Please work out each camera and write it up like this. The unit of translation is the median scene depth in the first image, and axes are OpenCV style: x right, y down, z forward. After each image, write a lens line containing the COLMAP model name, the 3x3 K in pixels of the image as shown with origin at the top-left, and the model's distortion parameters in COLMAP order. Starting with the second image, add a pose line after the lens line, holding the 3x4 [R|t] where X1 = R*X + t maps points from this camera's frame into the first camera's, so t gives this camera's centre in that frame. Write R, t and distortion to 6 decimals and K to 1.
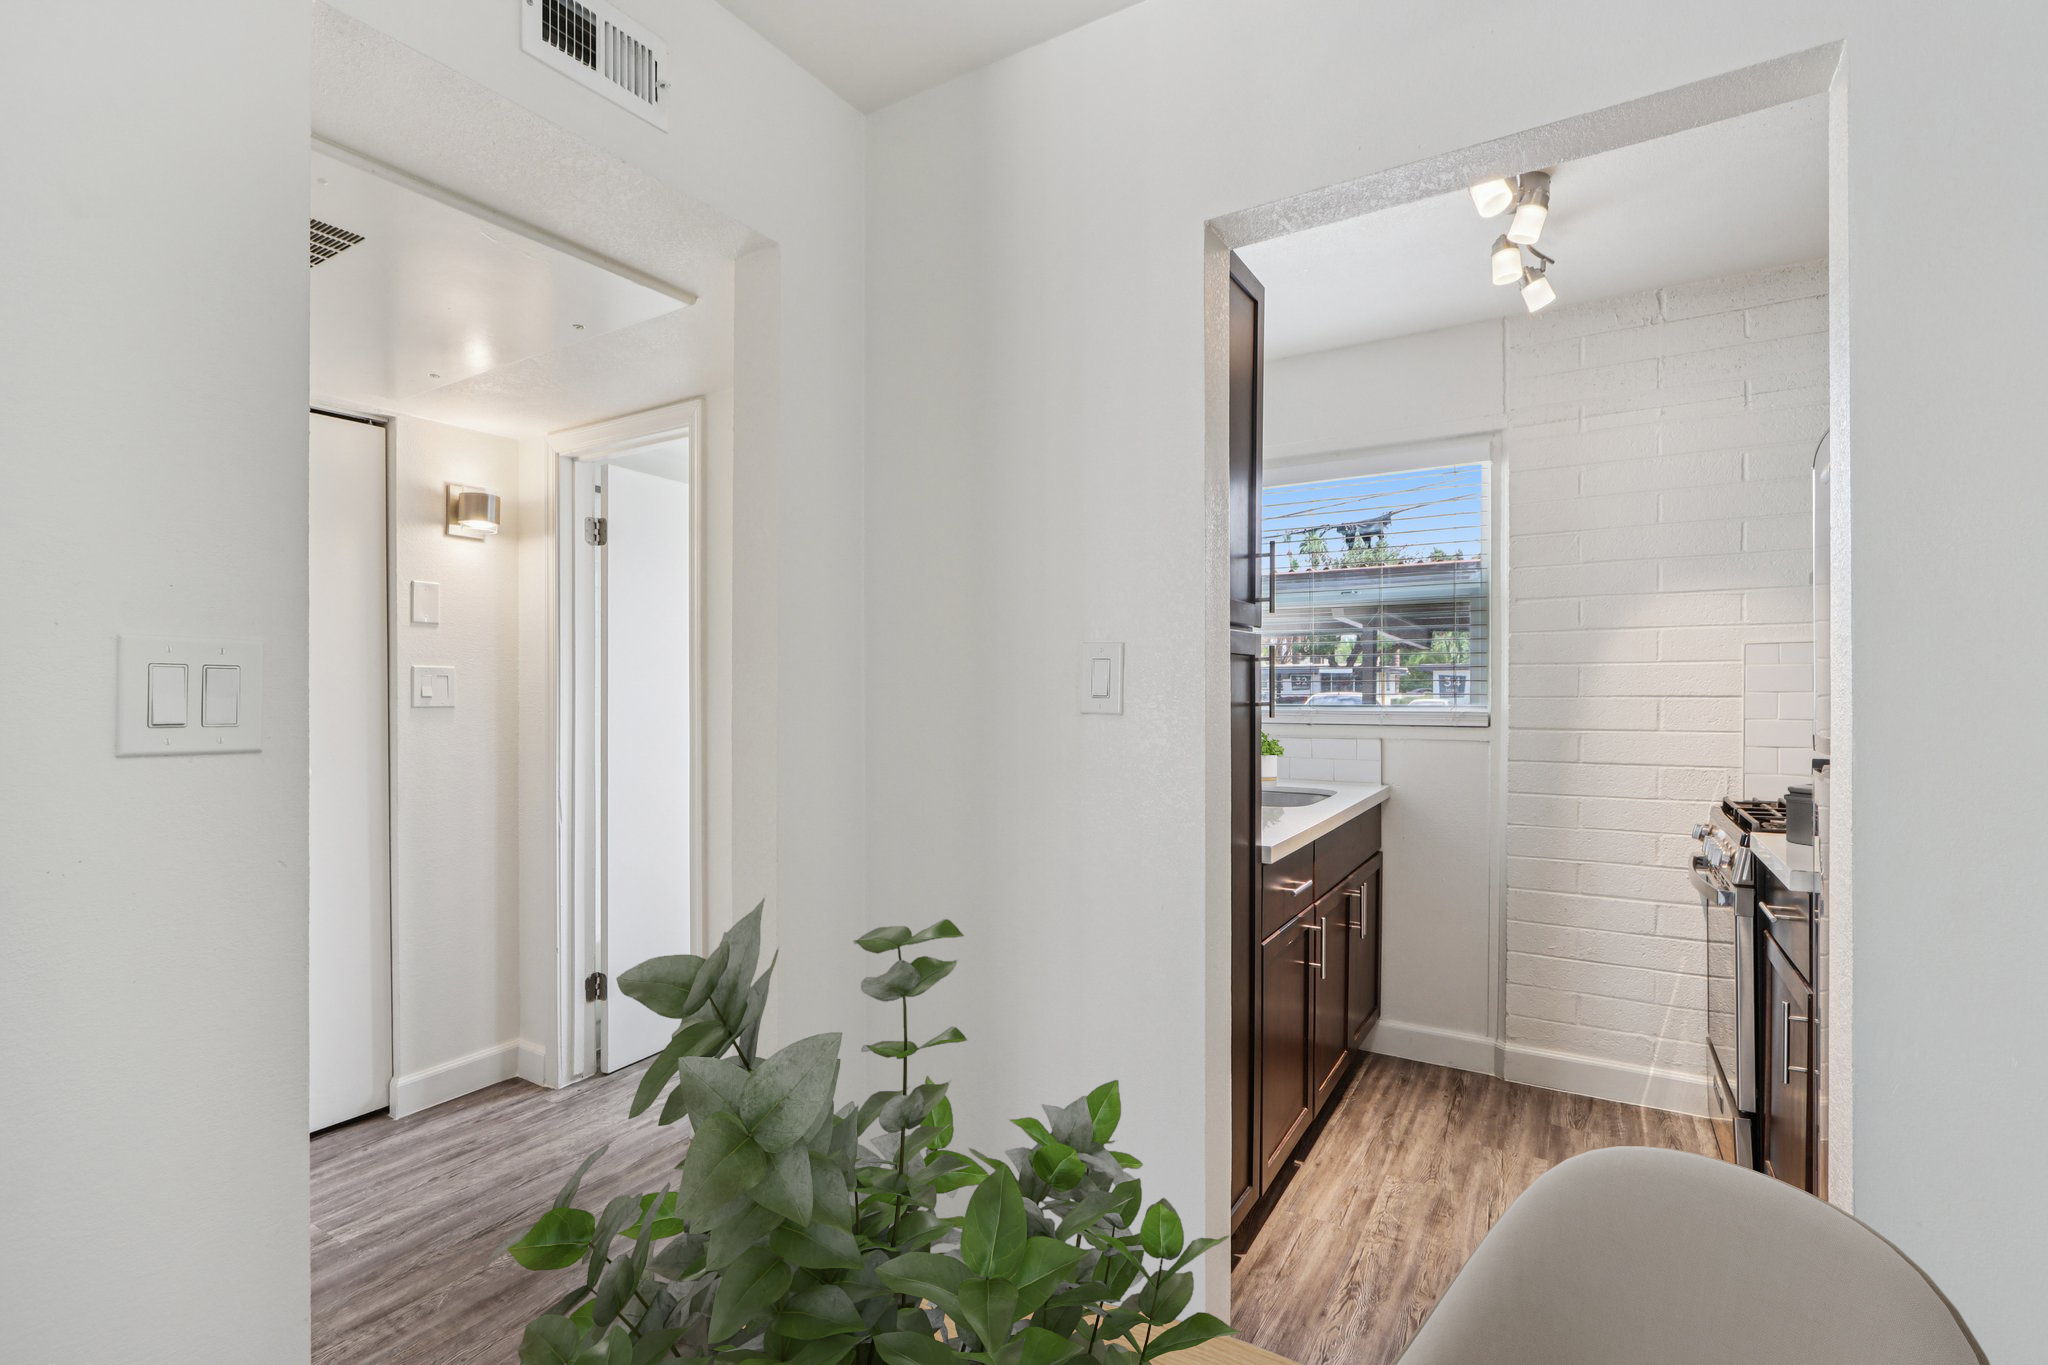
lens RADIAL K [[930.9, 0, 1024.0], [0, 930.9, 682.5], [0, 0, 1]] dist [-0.003435, -0.000135]
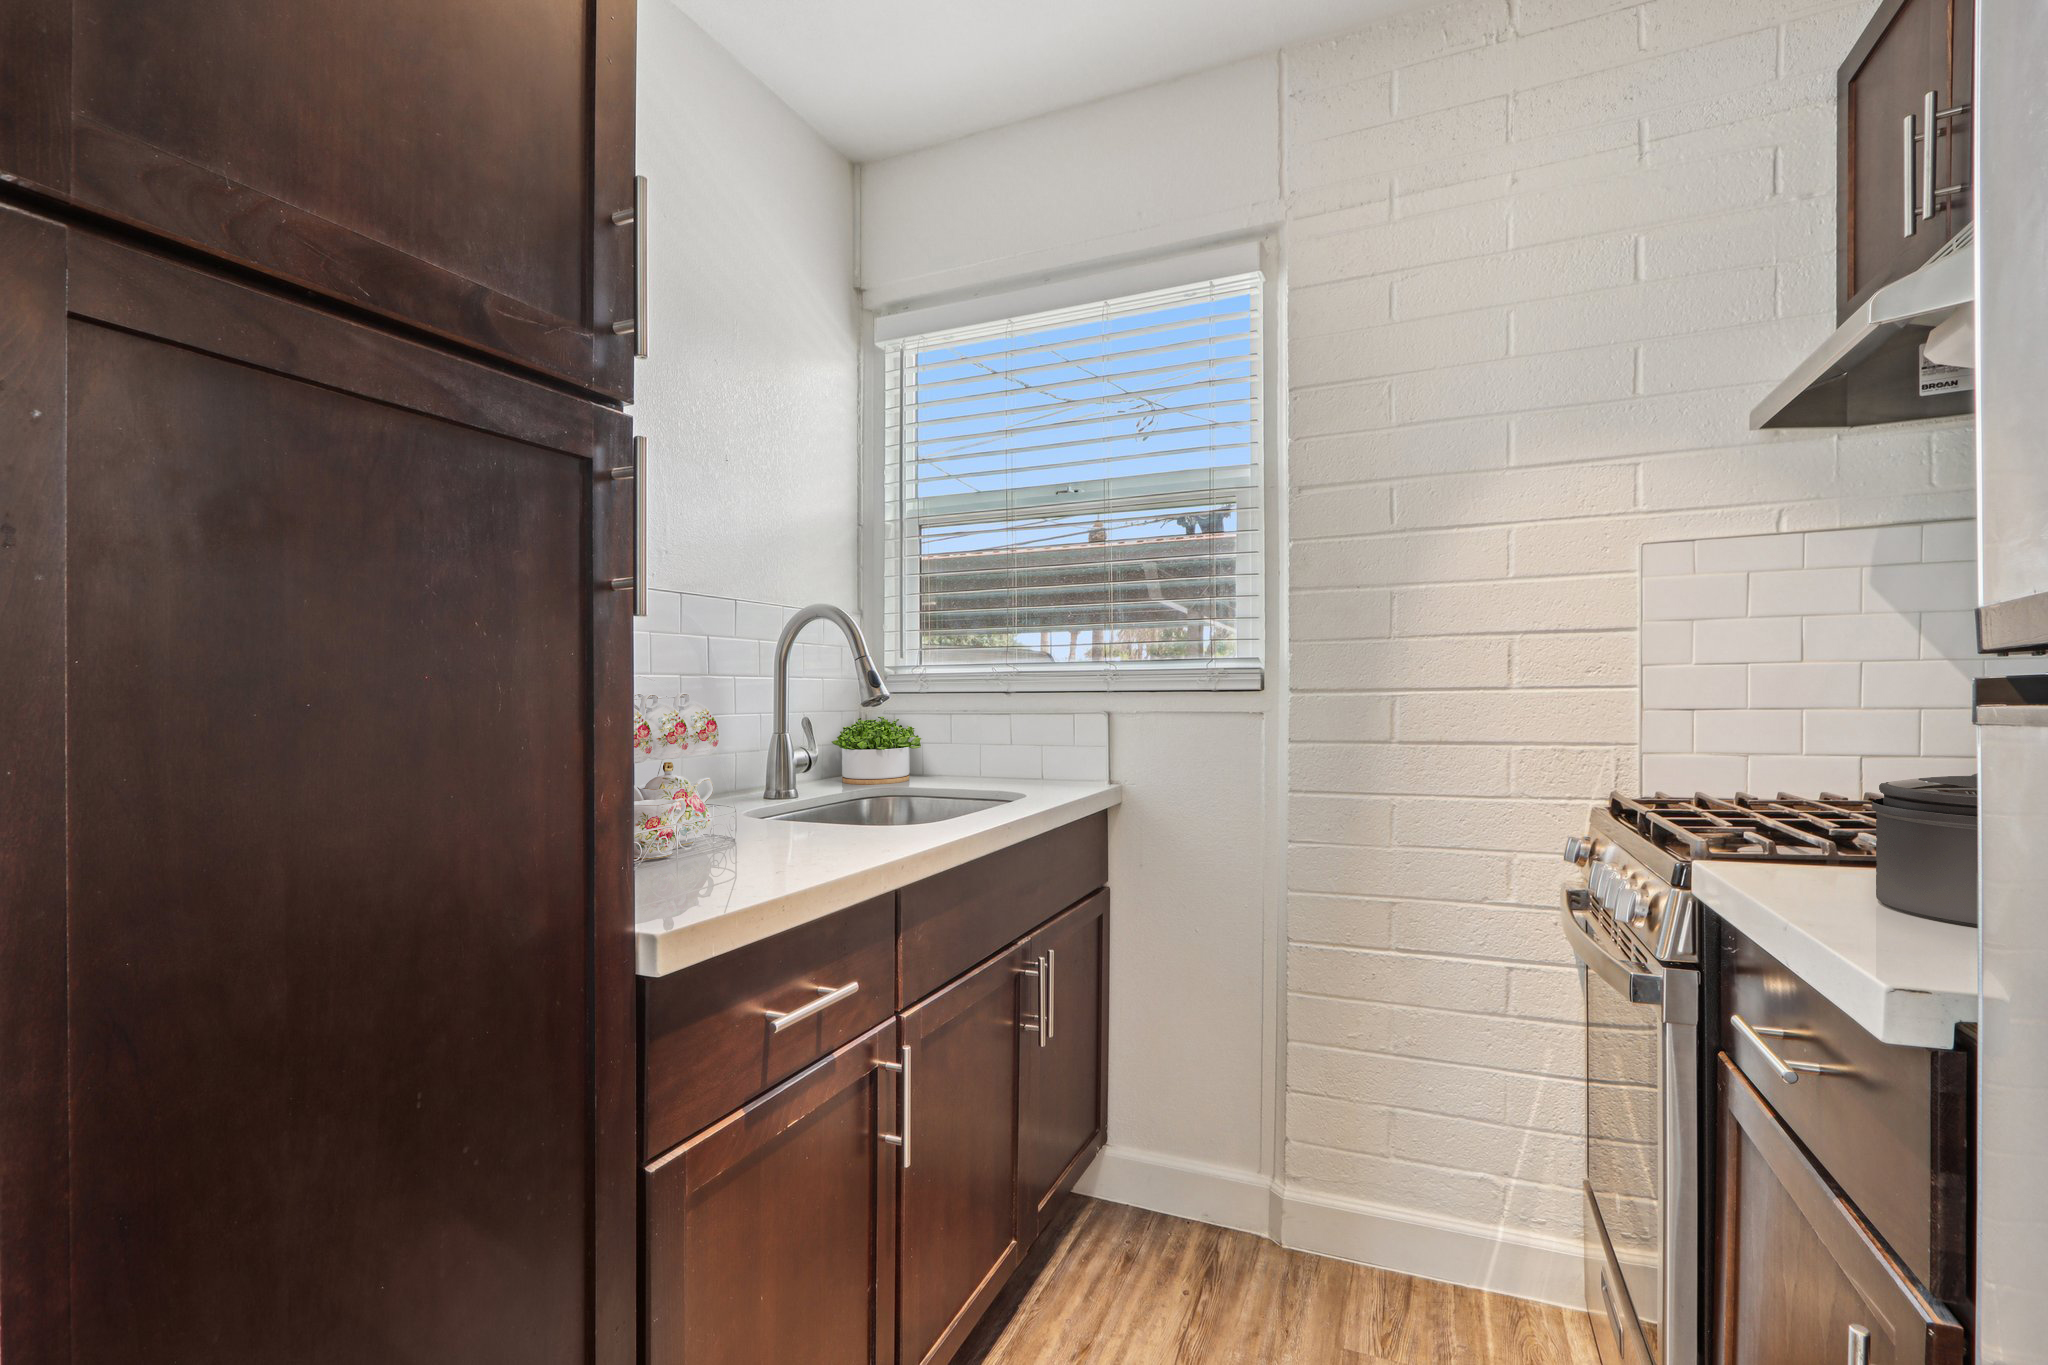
lens RADIAL K [[942.8, 0, 996.5], [0, 942.8, 696.7], [0, 0, 1]] dist [-0.013845, -0.000321]
pose [[0.992749, -0.007226, 0.119988, 0.263813], [0.006282, 0.999946, 0.008245, 0.049986], [-0.120041, -0.007431, 0.992741, 0.414741]]
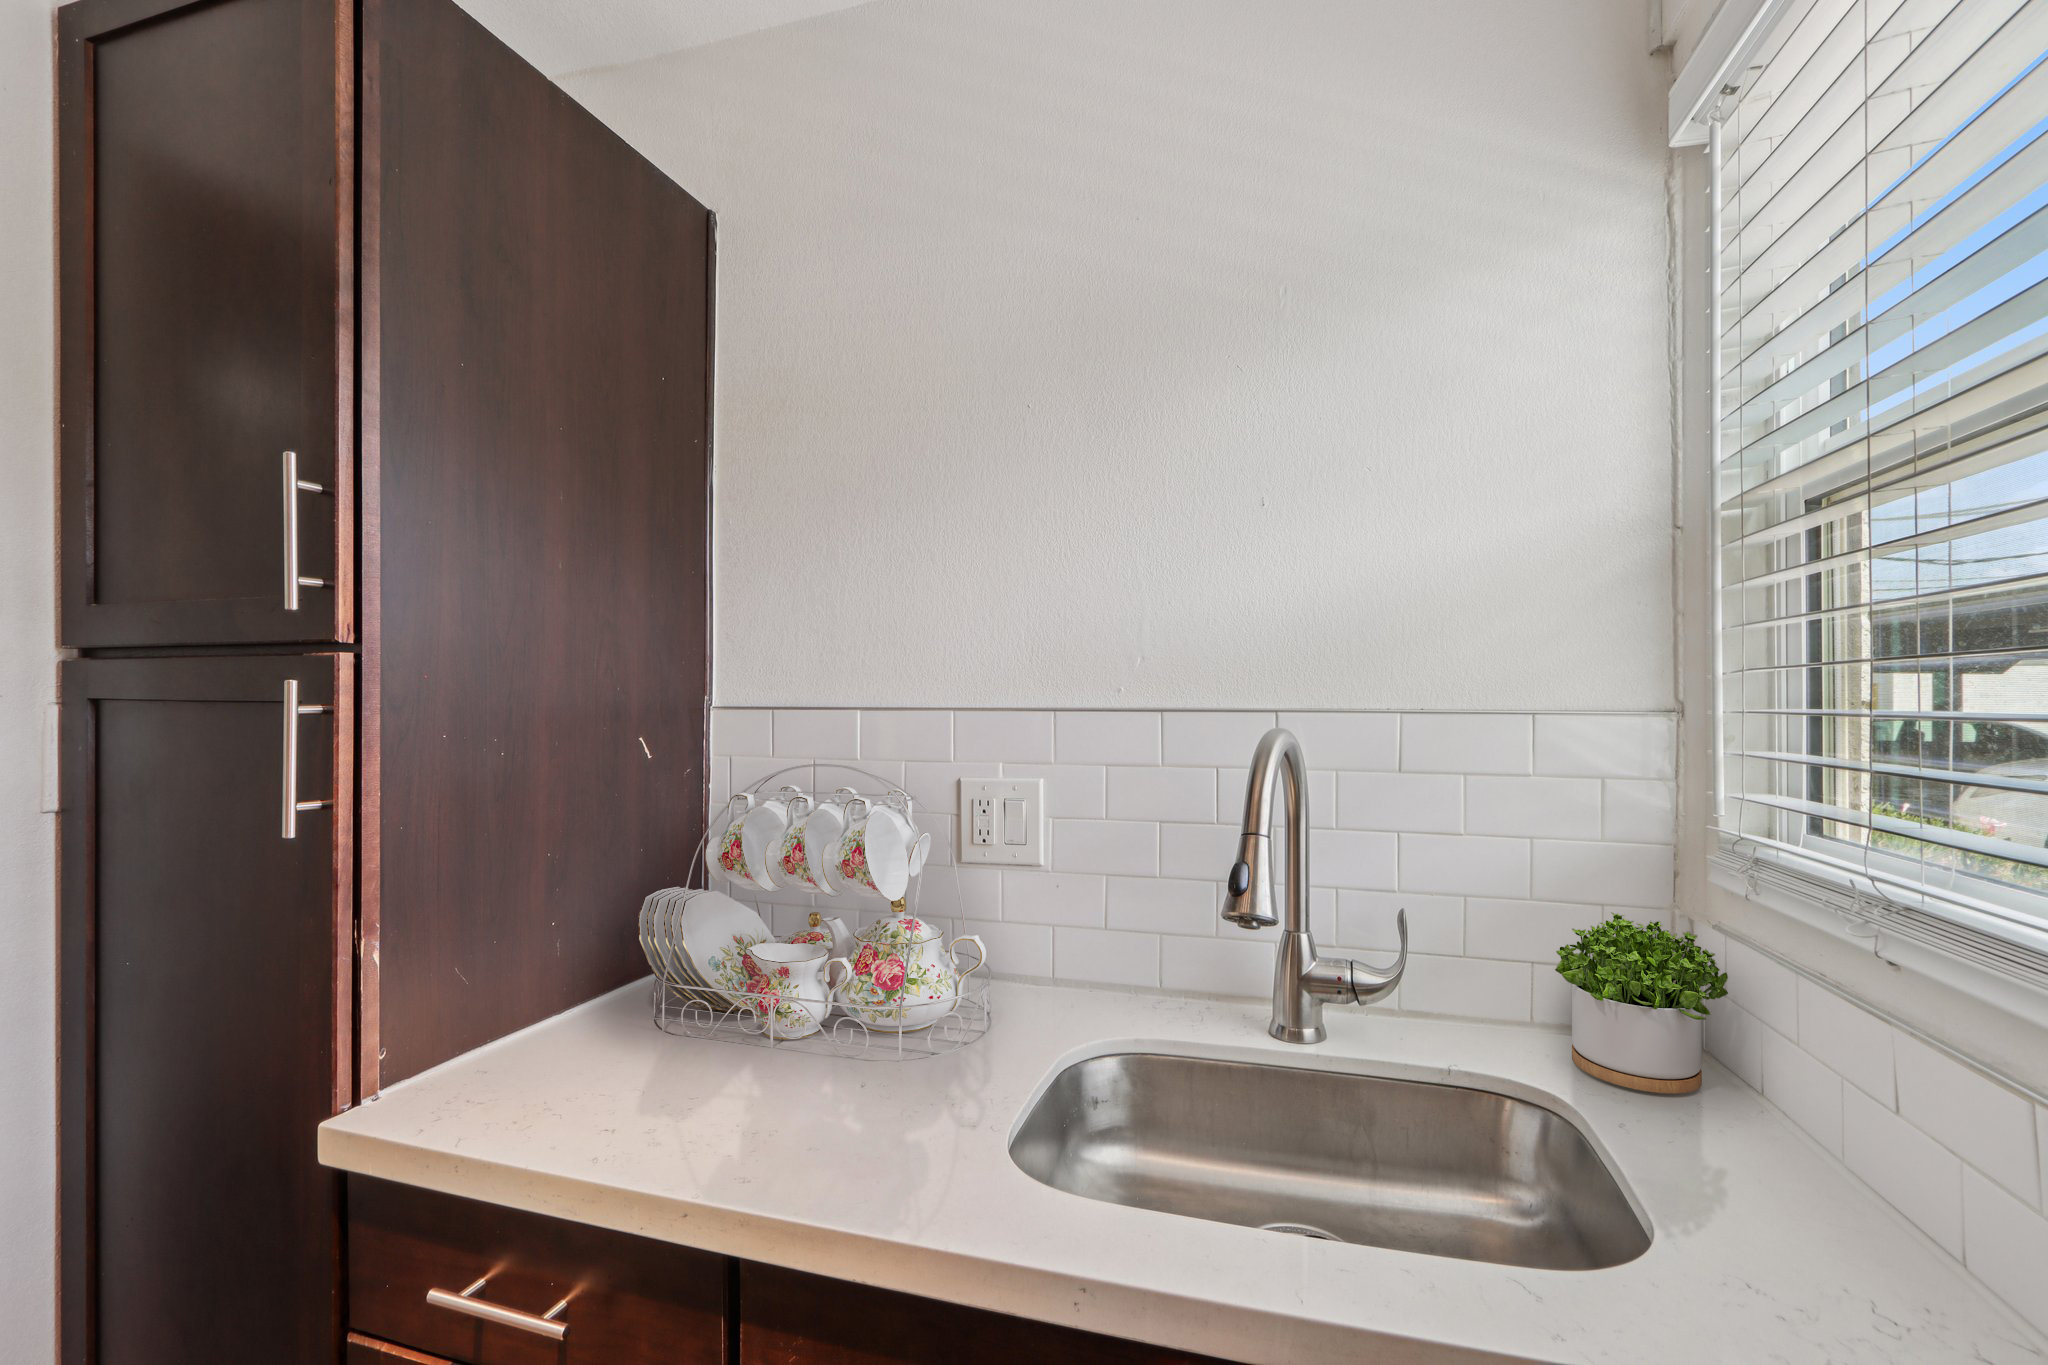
lens RADIAL K [[942.8, 0, 996.5], [0, 942.8, 696.7], [0, 0, 1]] dist [-0.013845, -0.000321]
pose [[0.240338, -0.003801, -0.970682, 0.553140], [-0.004148, 0.999979, -0.004942, -0.017319], [0.970680, 0.005214, 0.240318, 0.862330]]
